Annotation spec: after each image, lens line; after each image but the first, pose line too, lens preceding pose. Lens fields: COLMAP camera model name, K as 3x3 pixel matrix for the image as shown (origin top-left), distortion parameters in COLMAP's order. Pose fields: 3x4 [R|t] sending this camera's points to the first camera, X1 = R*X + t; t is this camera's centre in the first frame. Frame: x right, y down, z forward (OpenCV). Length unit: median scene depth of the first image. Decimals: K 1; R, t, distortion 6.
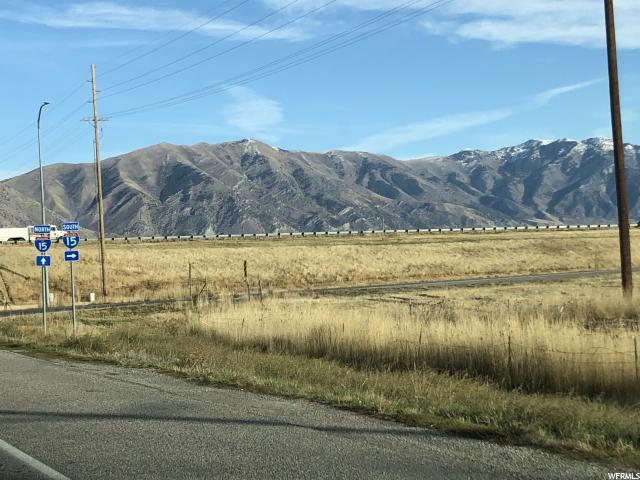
lens RADIAL K [[1309.6, 0, 320.0], [0, 1309.6, 240.0], [0, 0, 1]] dist [0.262753, 0.113871]
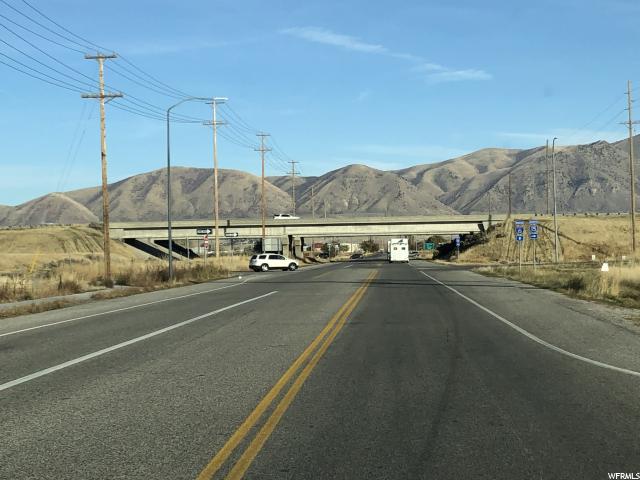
lens RADIAL K [[1309.6, 0, 320.0], [0, 1309.6, 240.0], [0, 0, 1]] dist [0.262753, 0.113871]
pose [[0.898855, 0.015985, -0.437954, 0.130941], [-0.002986, 0.999535, 0.030354, -0.014059], [0.438235, -0.025976, 0.898485, -0.316062]]
